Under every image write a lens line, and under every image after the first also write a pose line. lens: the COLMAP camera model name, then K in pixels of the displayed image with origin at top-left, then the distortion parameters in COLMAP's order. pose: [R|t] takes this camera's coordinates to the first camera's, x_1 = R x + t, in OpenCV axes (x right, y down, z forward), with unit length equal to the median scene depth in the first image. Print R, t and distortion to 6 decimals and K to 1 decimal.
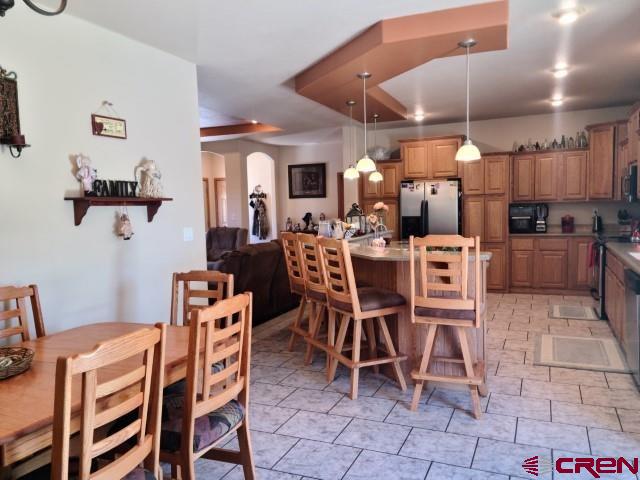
lens RADIAL K [[510.7, 0, 318.7], [0, 510.7, 247.0], [0, 0, 1]] dist [0.095736, -0.114281]
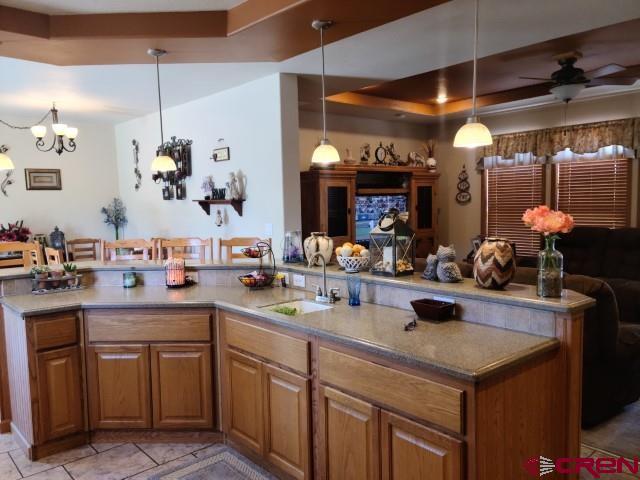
lens RADIAL K [[511.5, 0, 321.2], [0, 511.5, 253.1], [0, 0, 1]] dist [0.110353, -0.090317]
pose [[-0.437429, 0.125444, -0.890460, 0.454250], [-0.042514, 0.986230, 0.159820, -0.095426], [0.898247, 0.107767, -0.426073, 0.950091]]
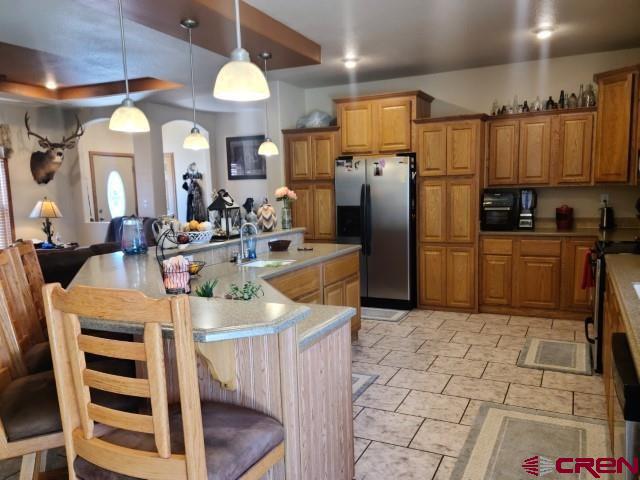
lens RADIAL K [[515.0, 0, 320.4], [0, 515.0, 256.2], [0, 0, 1]] dist [0.098780, -0.116092]
pose [[0.999079, 0.007812, -0.042197, 0.184619], [-0.005486, 0.998473, 0.054964, -0.030496], [0.042562, -0.054682, 0.997596, 0.279624]]
